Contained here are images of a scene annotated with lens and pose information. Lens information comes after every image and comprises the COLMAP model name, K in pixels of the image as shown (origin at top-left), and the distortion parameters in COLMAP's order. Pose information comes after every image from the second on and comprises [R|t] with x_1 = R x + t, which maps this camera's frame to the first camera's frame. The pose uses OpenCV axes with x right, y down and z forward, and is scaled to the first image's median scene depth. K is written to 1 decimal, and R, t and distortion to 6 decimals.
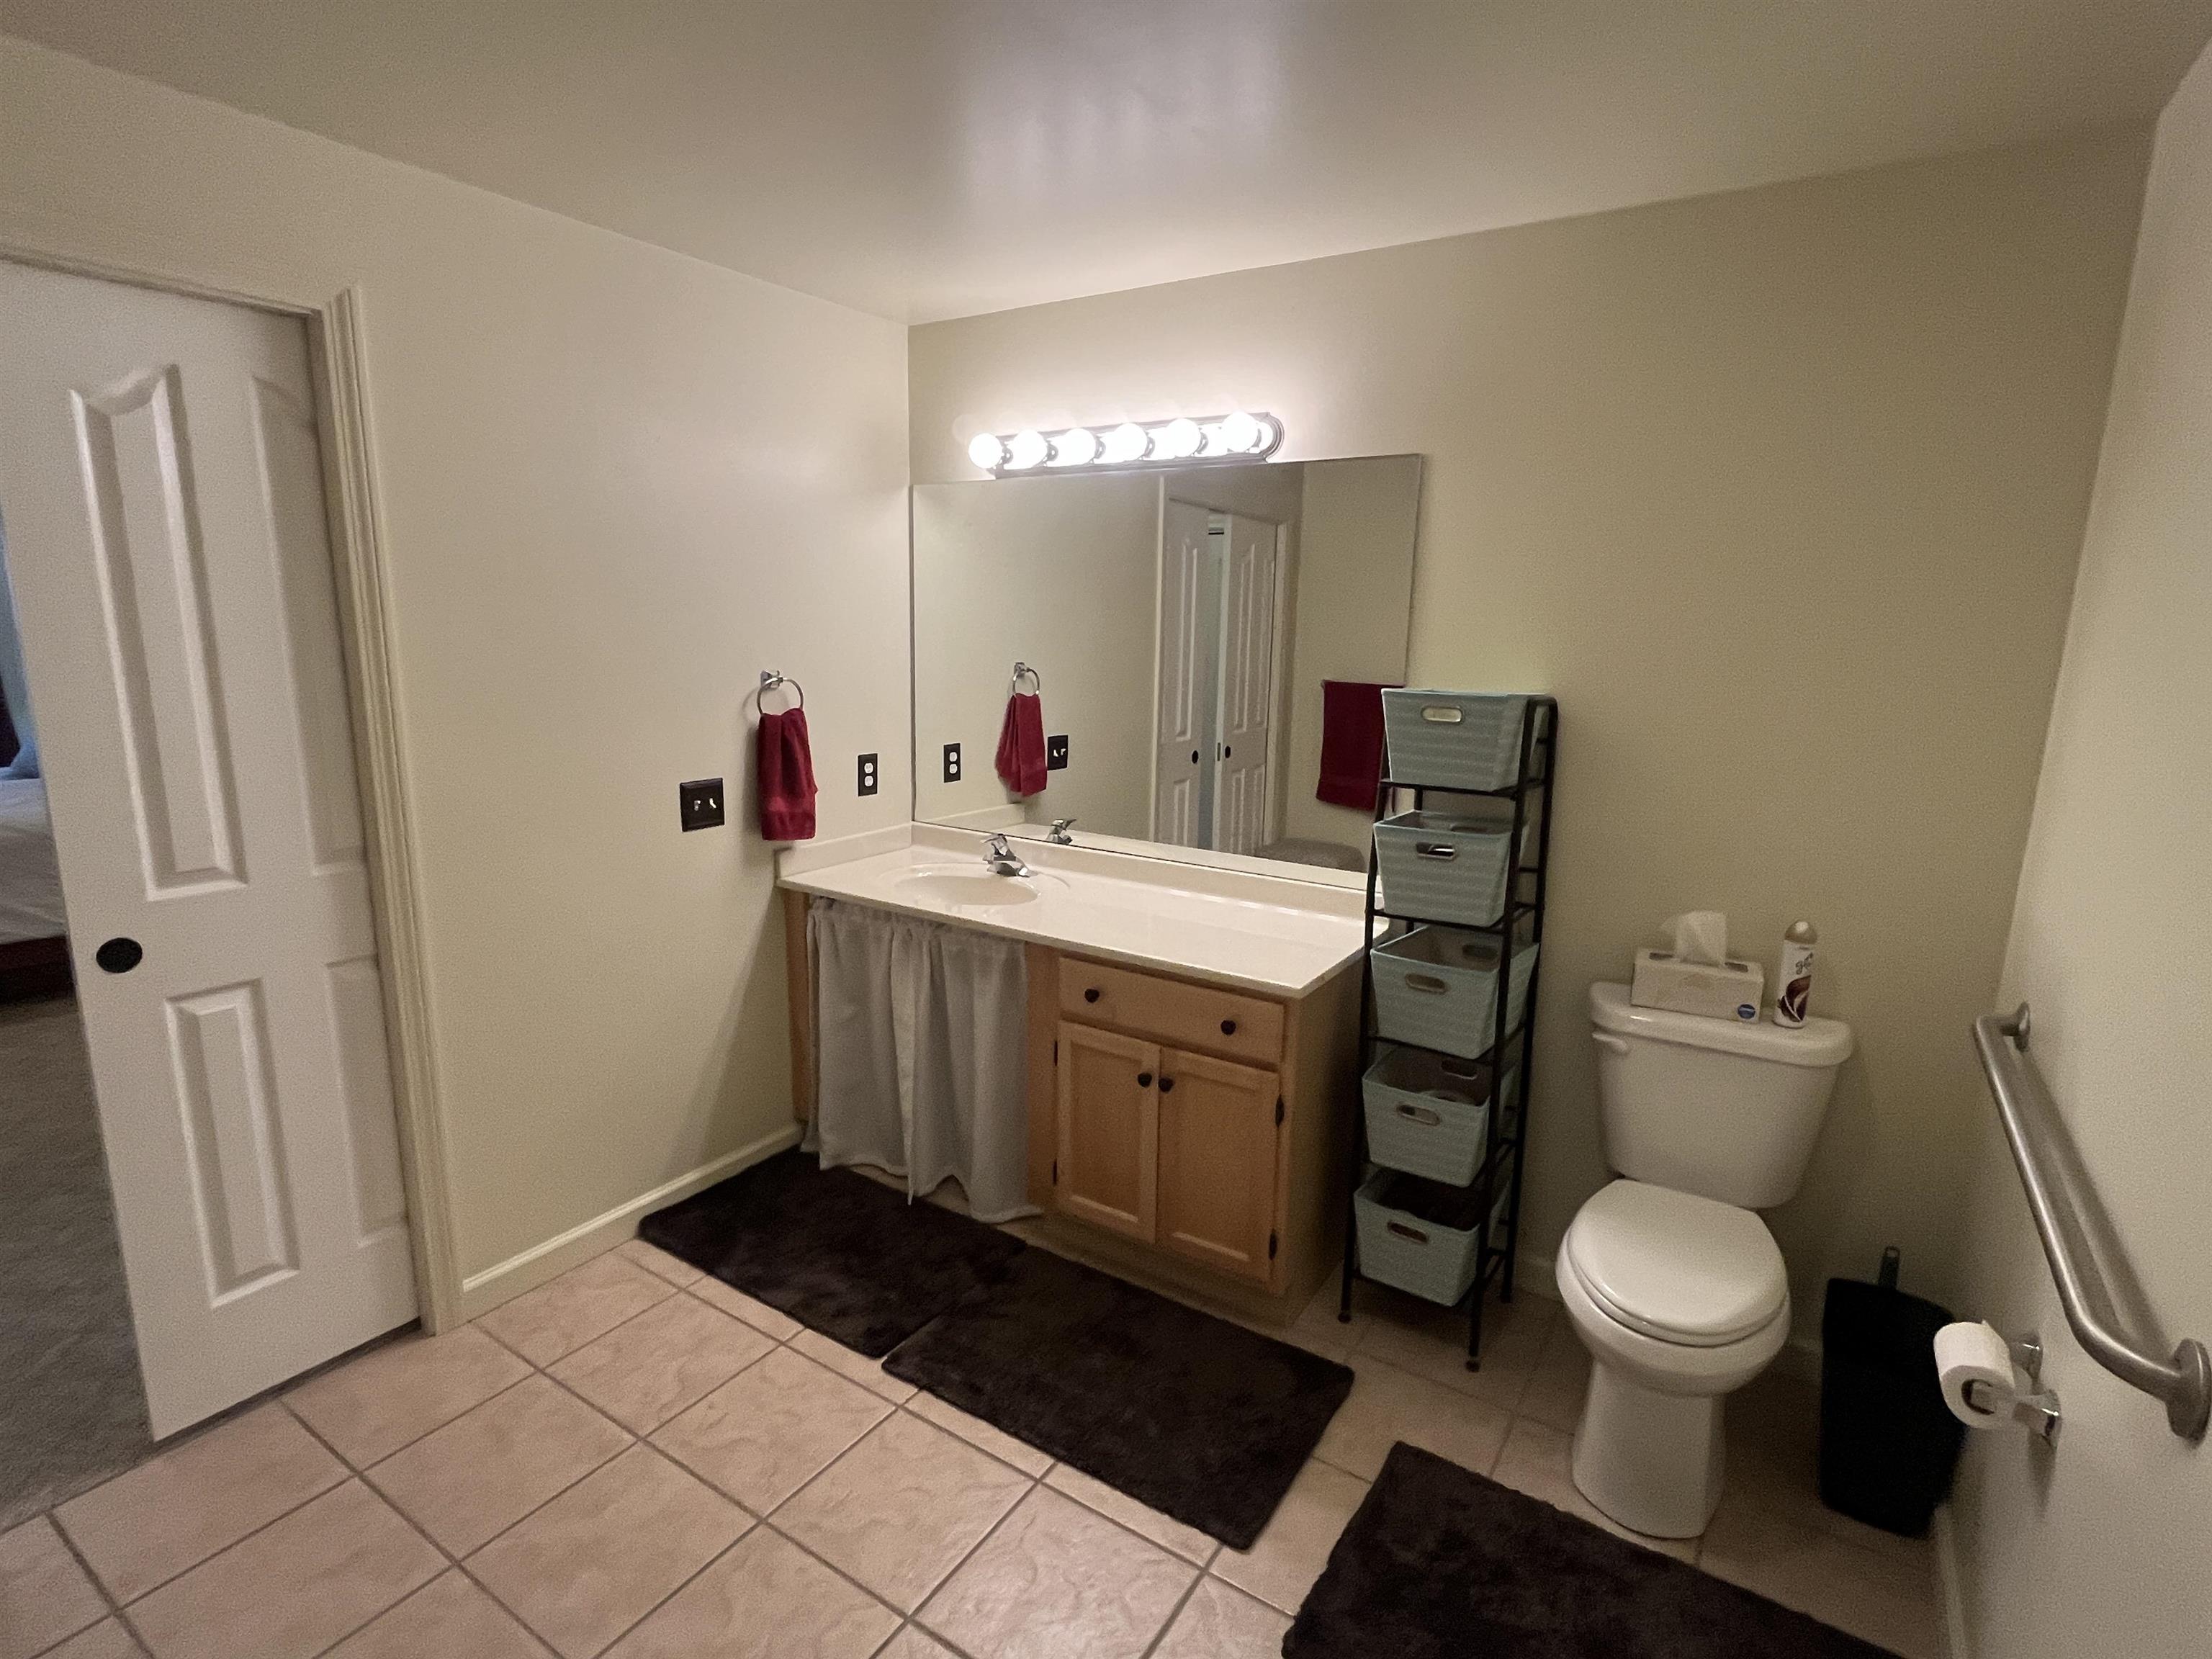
lens RADIAL K [[1111.2, 0, 1102.5], [0, 1111.2, 829.2], [0, 0, 1]] dist [0.001544, -0.001207]
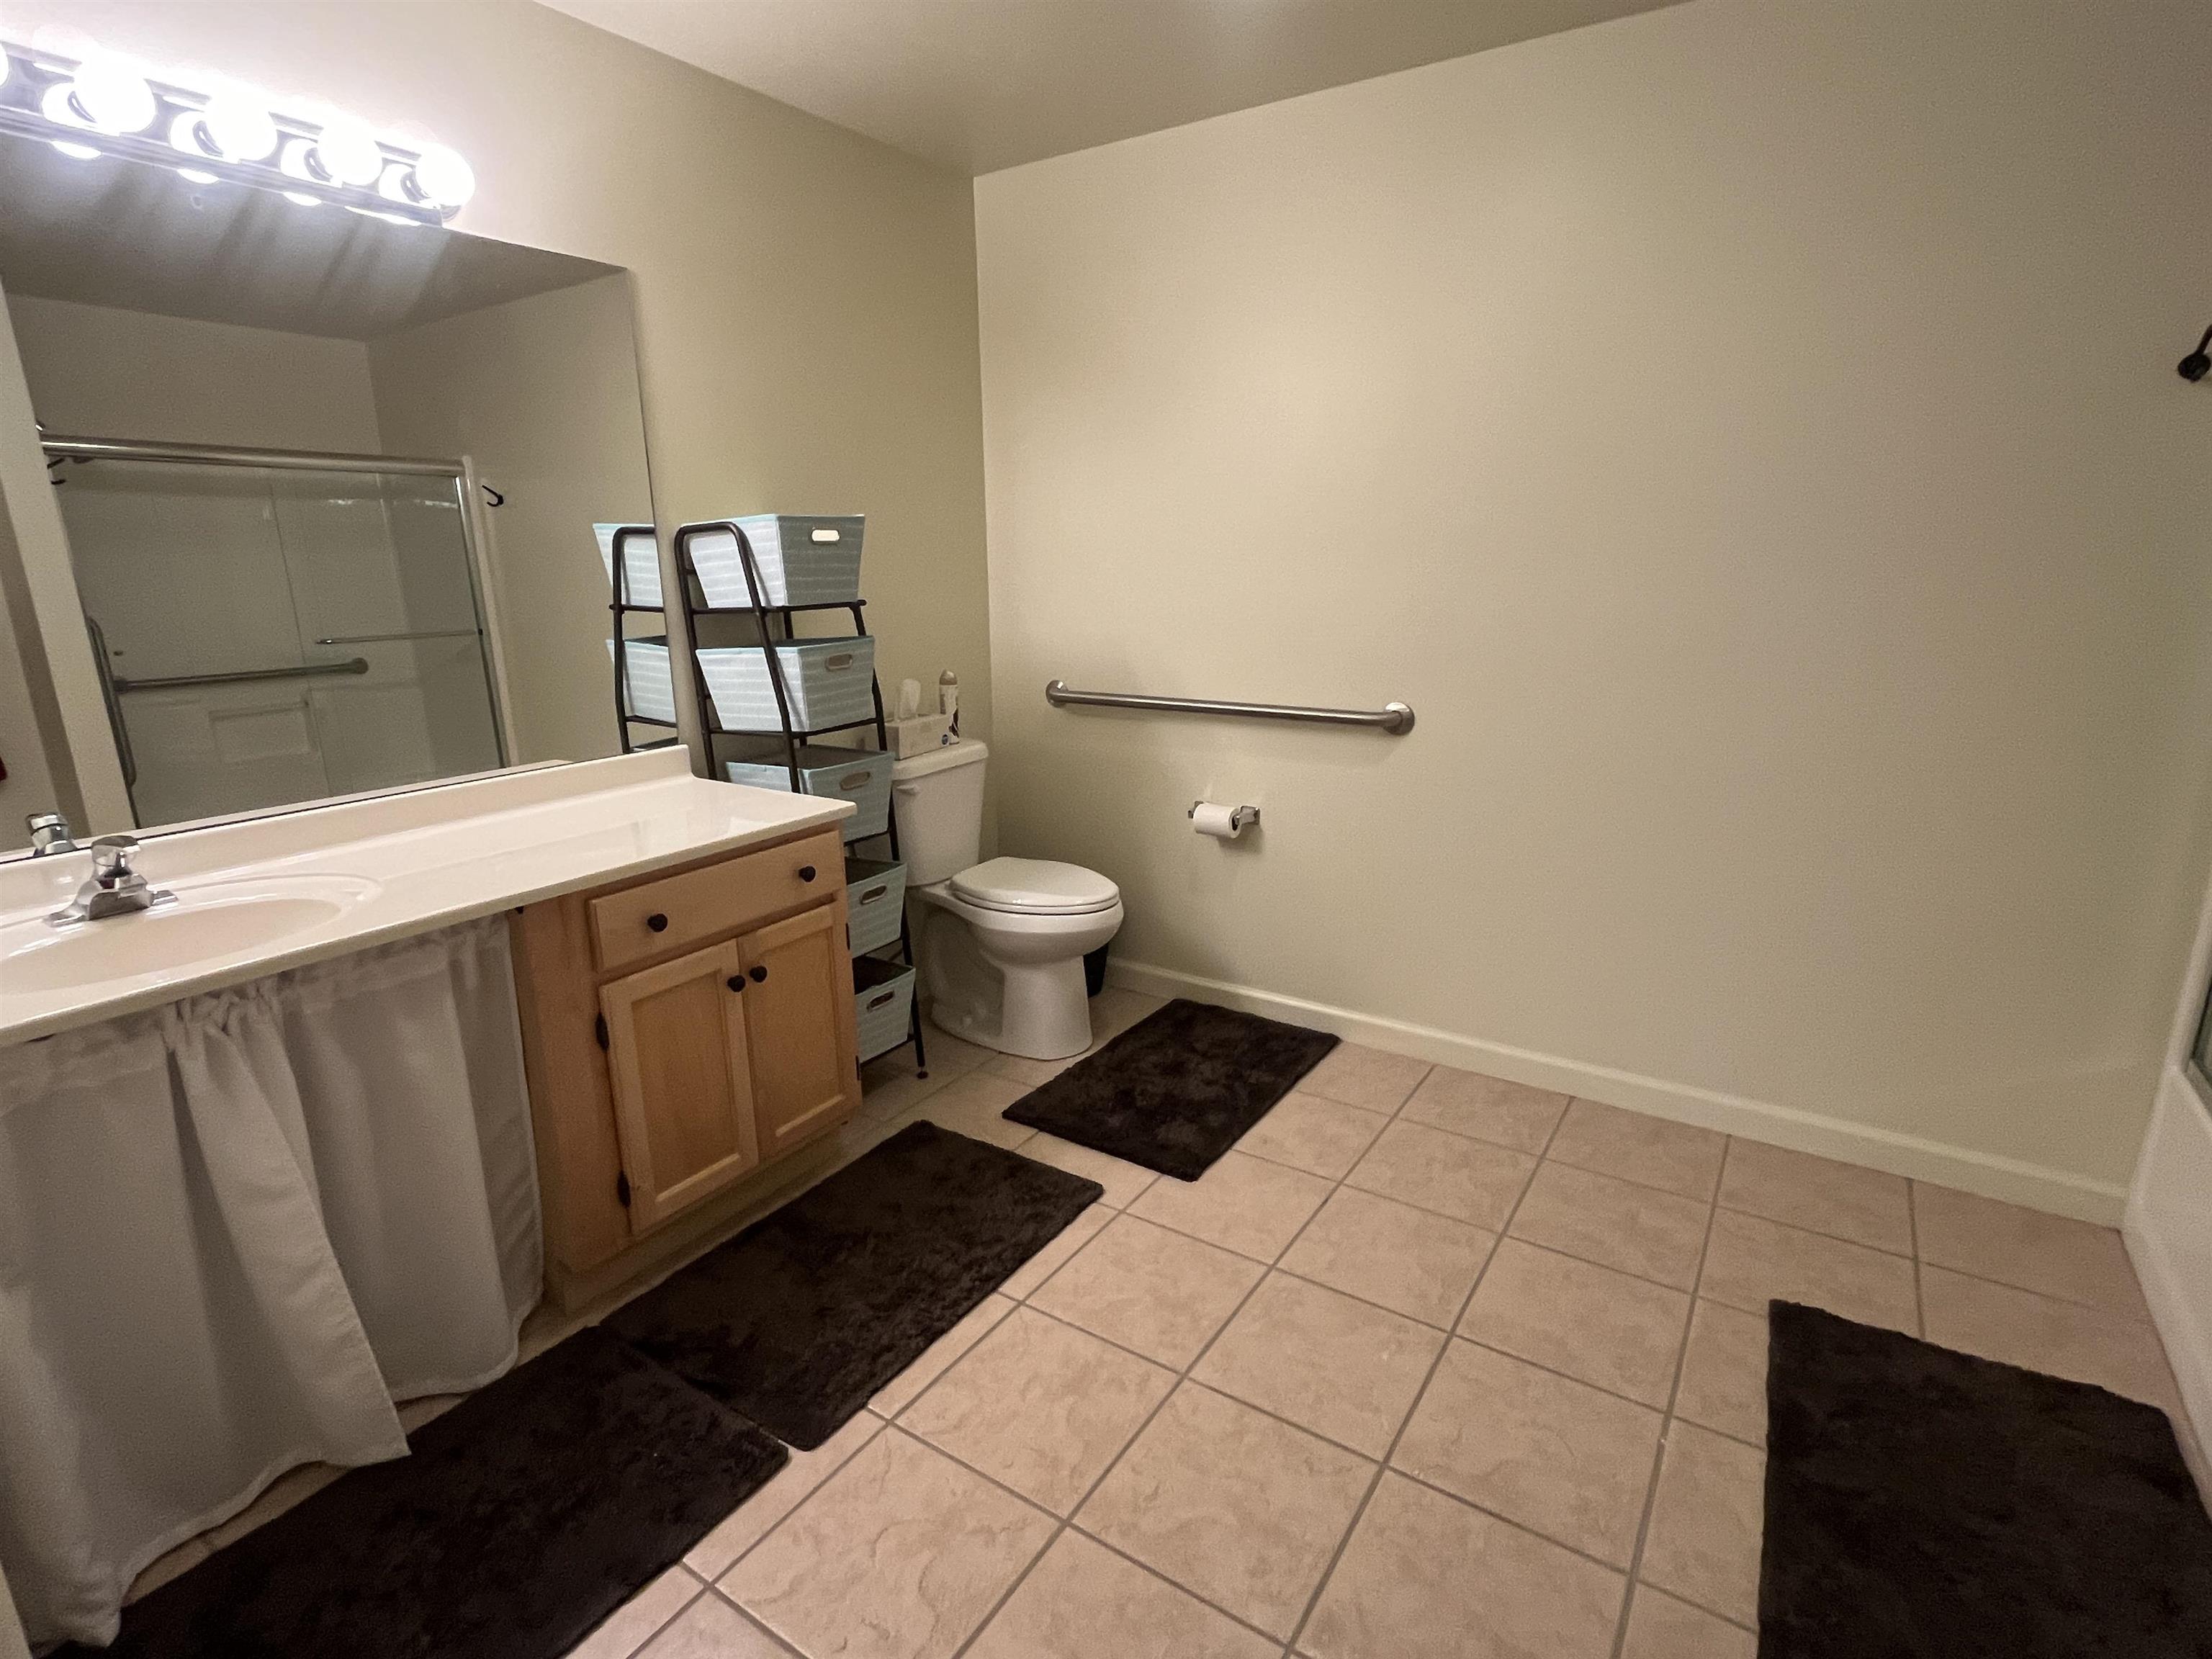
lens RADIAL K [[1111.2, 0, 1094.5], [0, 1111.2, 838.5], [0, 0, 1]] dist [0.001544, -0.001207]
pose [[0.005199, -0.265855, 0.963999, -0.810924], [0.206635, 0.943492, 0.259085, -0.047666], [-0.978404, 0.197849, 0.059840, 0.705819]]
